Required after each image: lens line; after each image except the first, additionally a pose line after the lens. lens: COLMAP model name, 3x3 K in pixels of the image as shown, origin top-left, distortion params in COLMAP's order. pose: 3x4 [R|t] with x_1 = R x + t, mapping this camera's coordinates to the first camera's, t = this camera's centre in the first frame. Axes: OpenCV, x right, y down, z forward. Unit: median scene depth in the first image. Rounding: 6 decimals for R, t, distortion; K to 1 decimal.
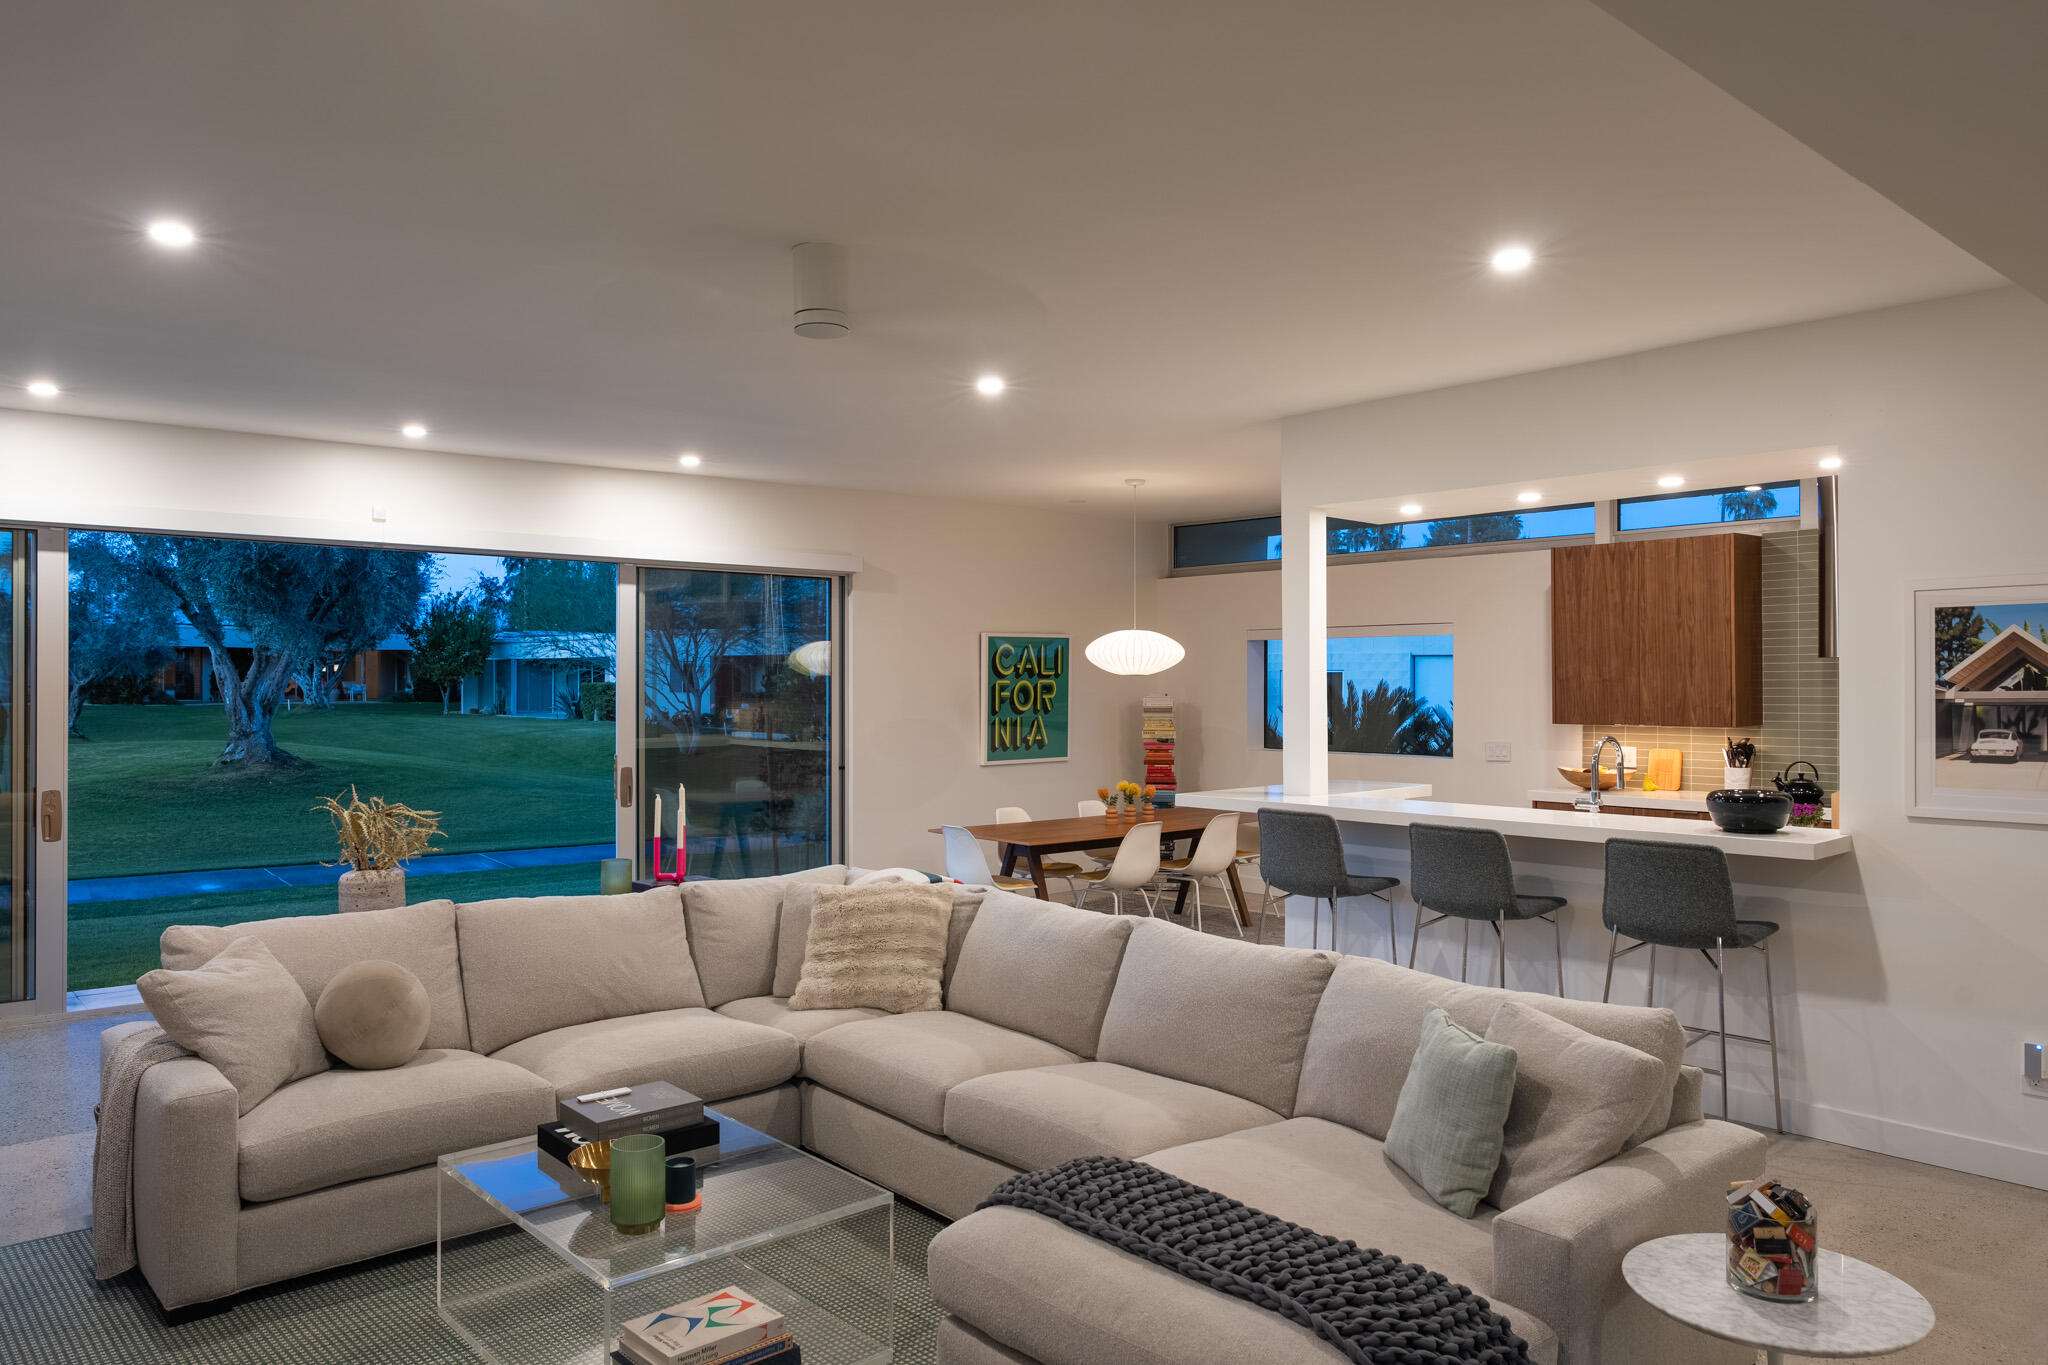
lens RADIAL K [[1415.1, 0, 1024.0], [0, 1415.1, 682.5], [0, 0, 1]] dist [0.000985, 0.001565]
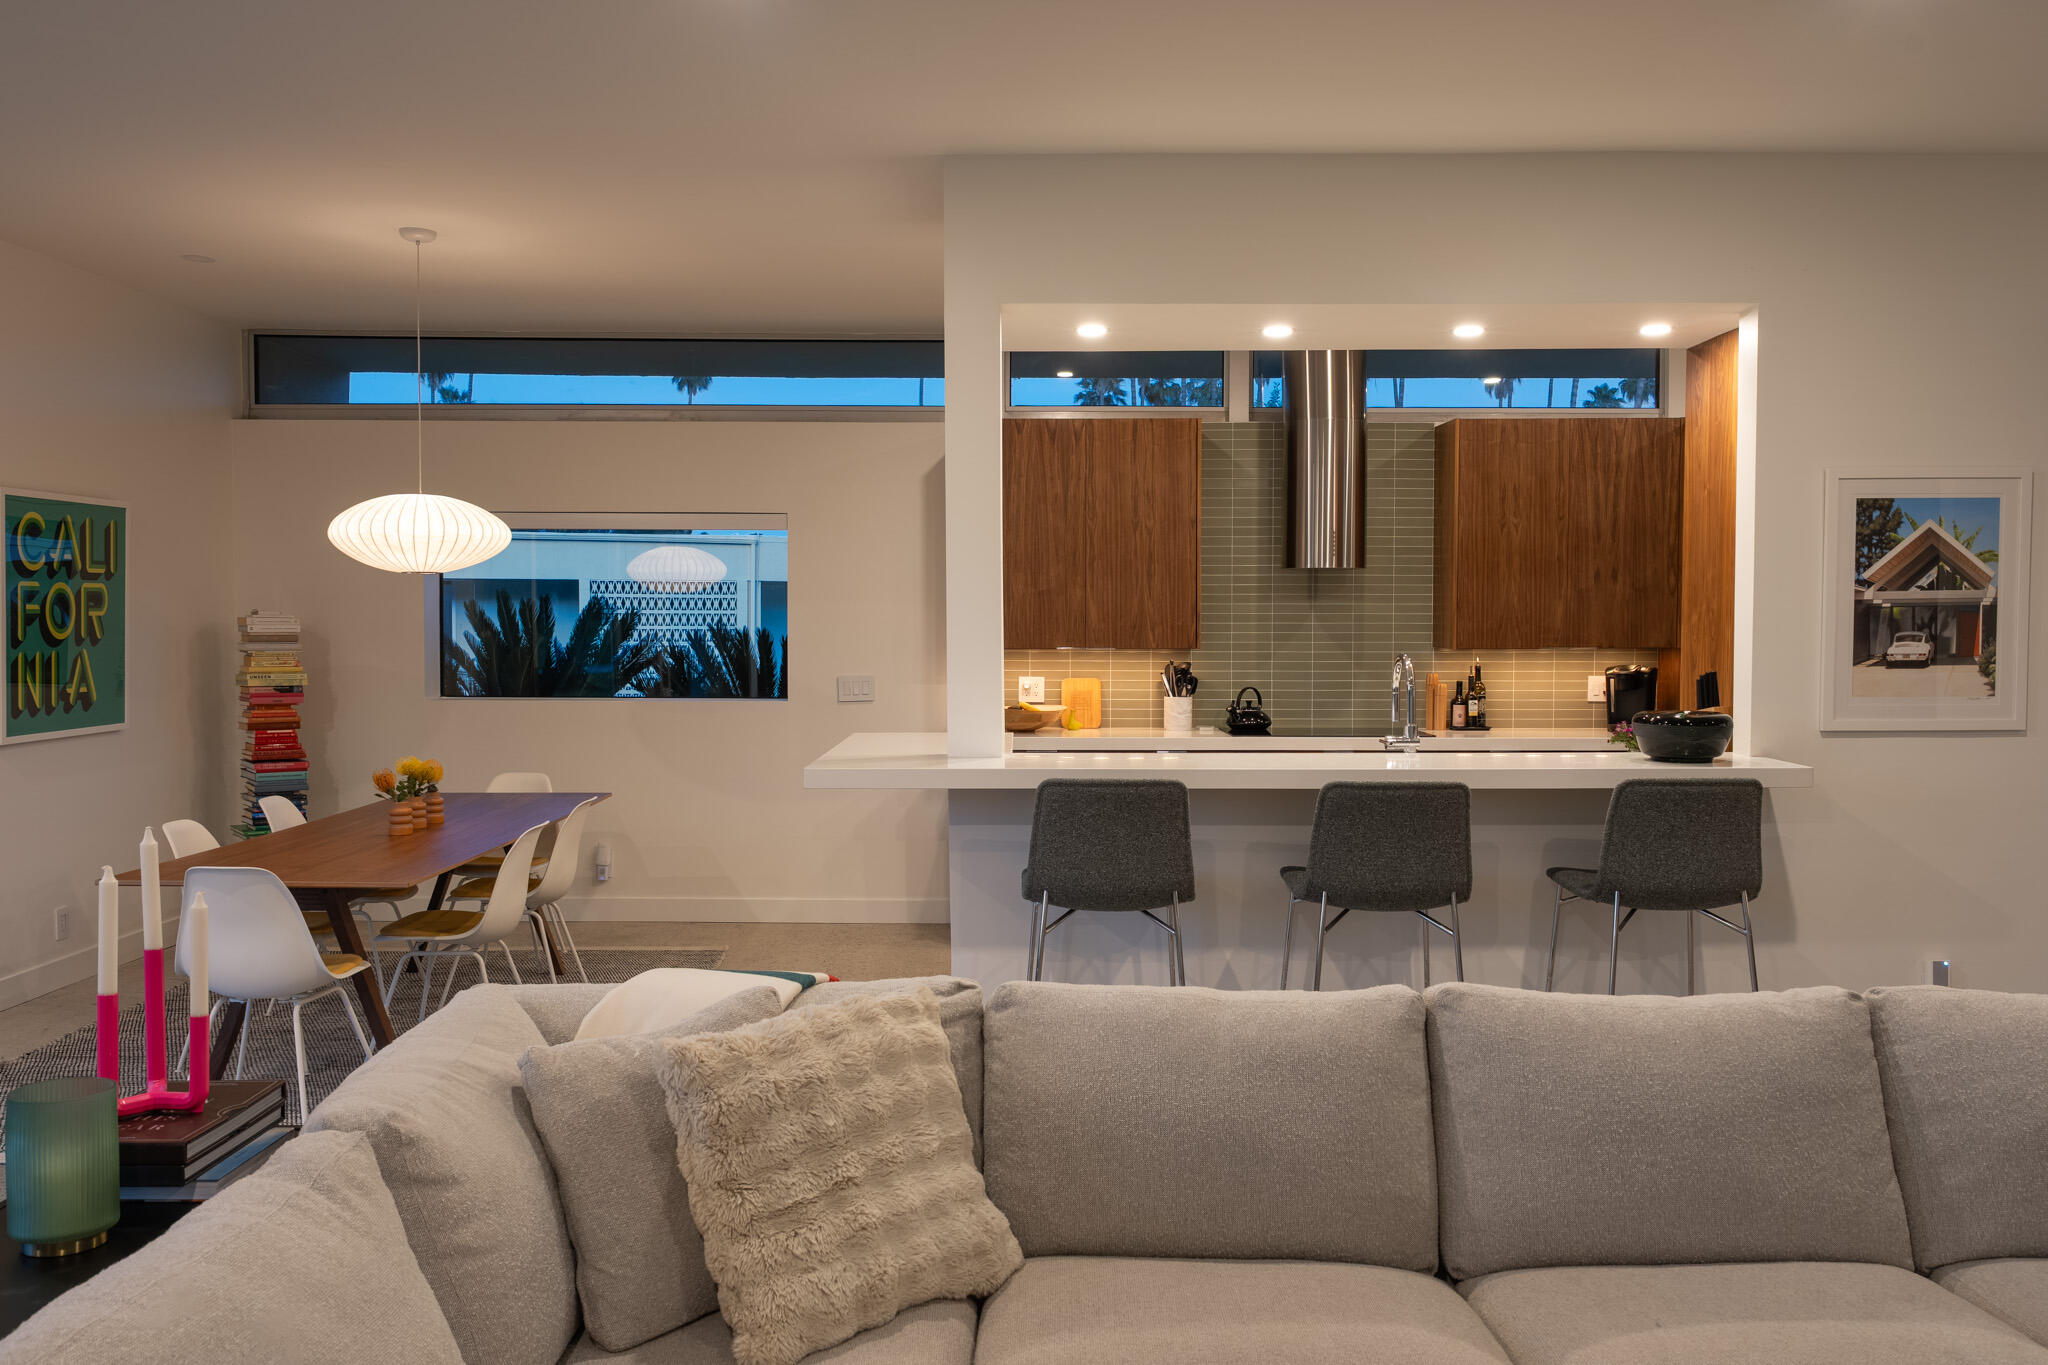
lens RADIAL K [[1623.6, 0, 1024.0], [0, 1623.6, 682.5], [0, 0, 1]] dist [-0.010215, -0.004216]
pose [[0.655769, -0.022928, 0.754613, -0.300806], [-0.003682, 0.999430, 0.033566, 0.019676], [-0.754953, -0.024791, 0.655311, 0.446692]]
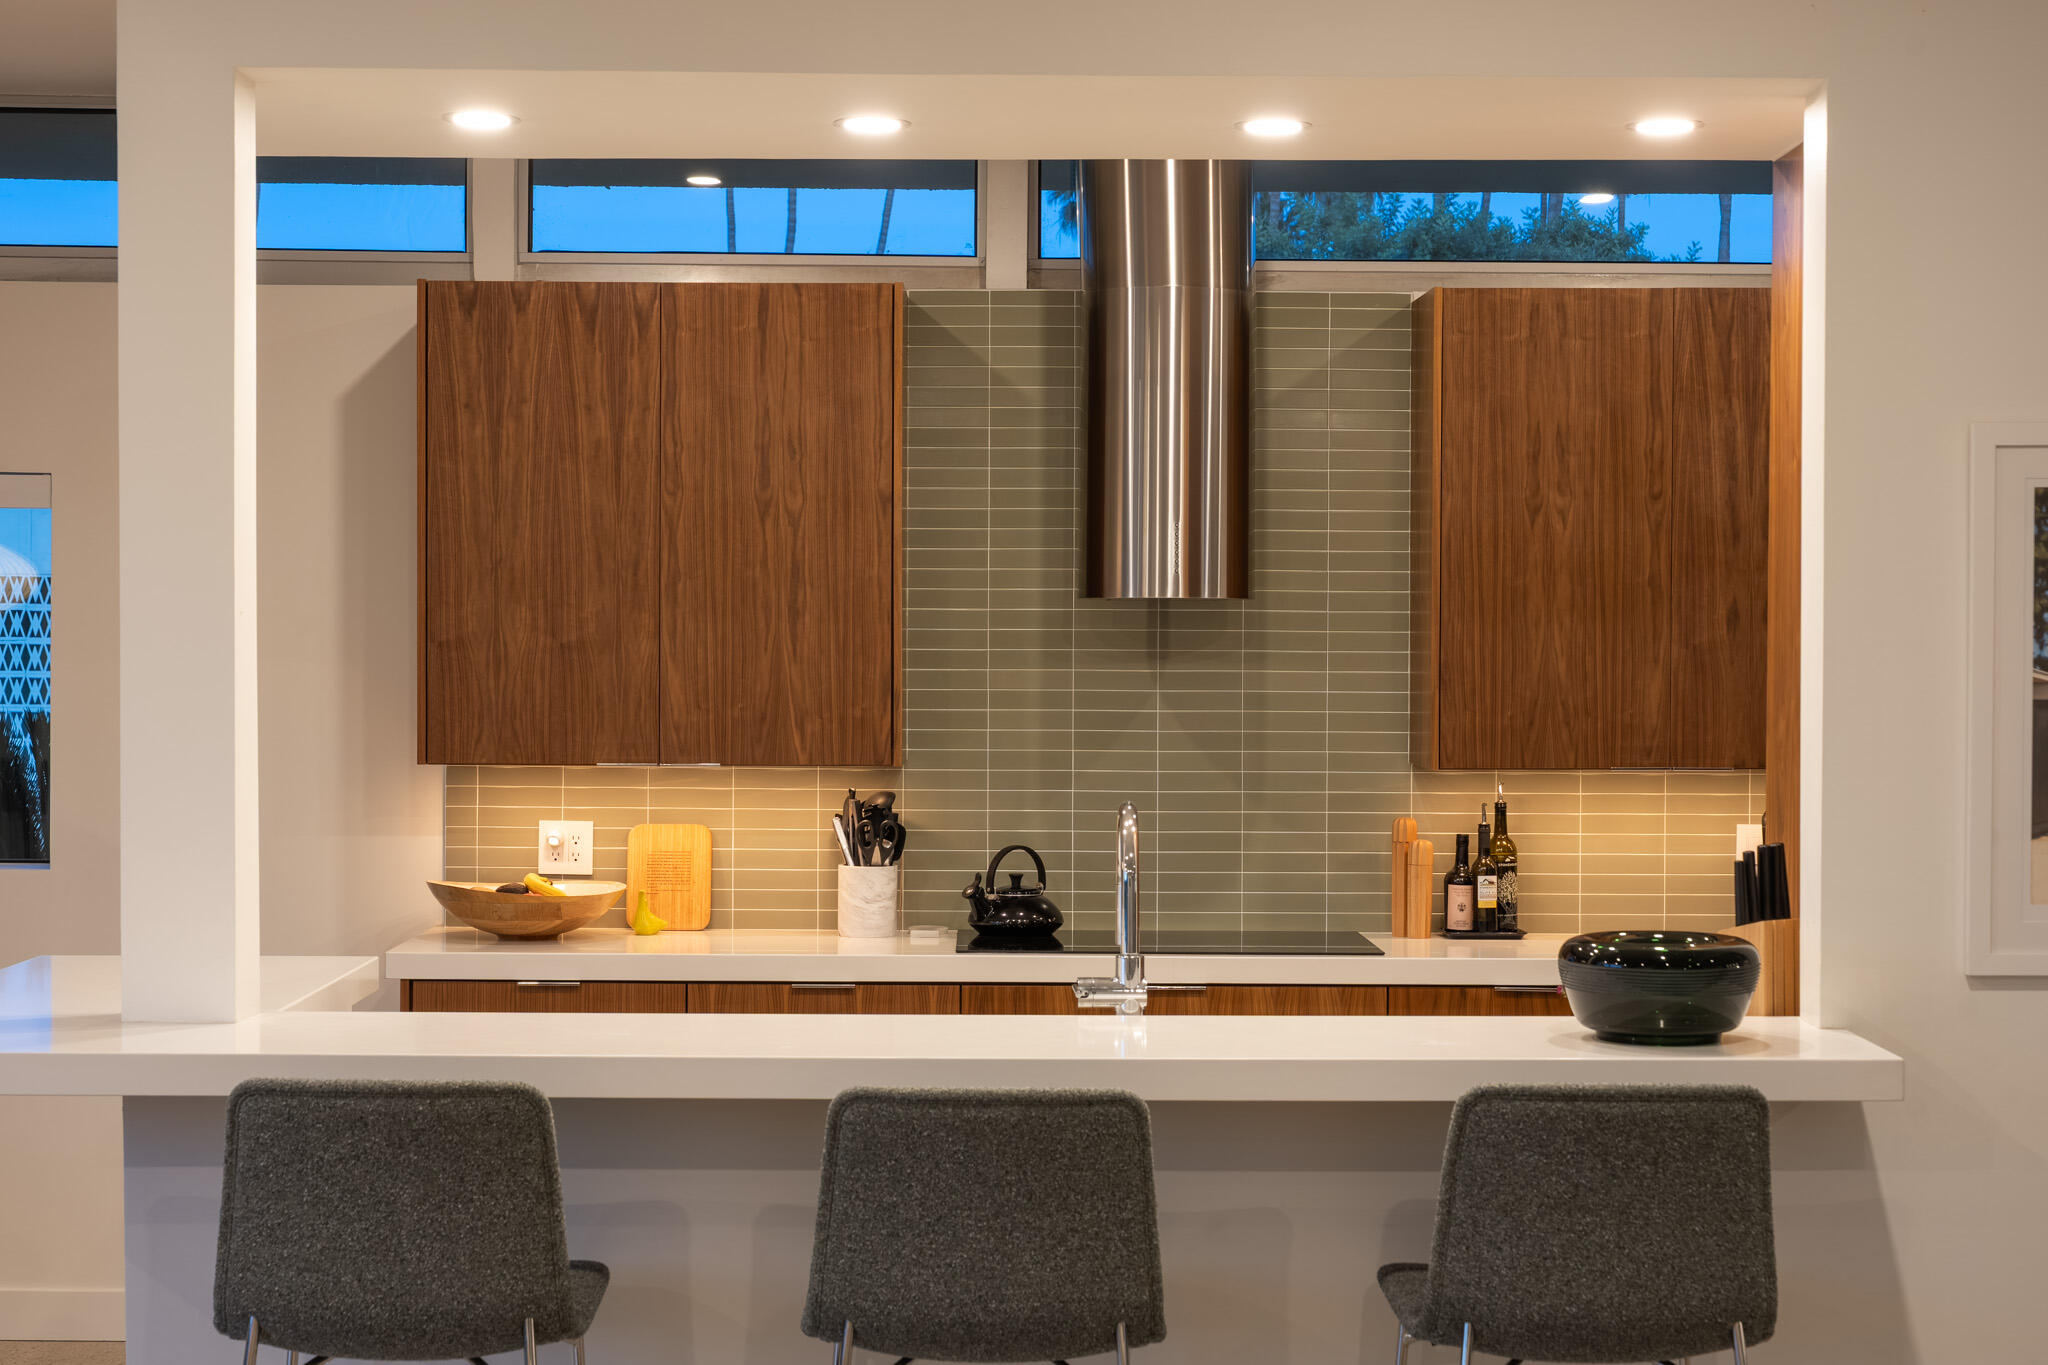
lens RADIAL K [[3397.3, 0, 1024.0], [0, 3397.3, 682.5], [0, 0, 1]] dist [0.008164, 0.026081]
pose [[0.650462, 0.001391, 0.759538, -0.209850], [-0.008869, 0.999944, 0.005765, 0.001919], [-0.759487, -0.010486, 0.650438, 0.347631]]
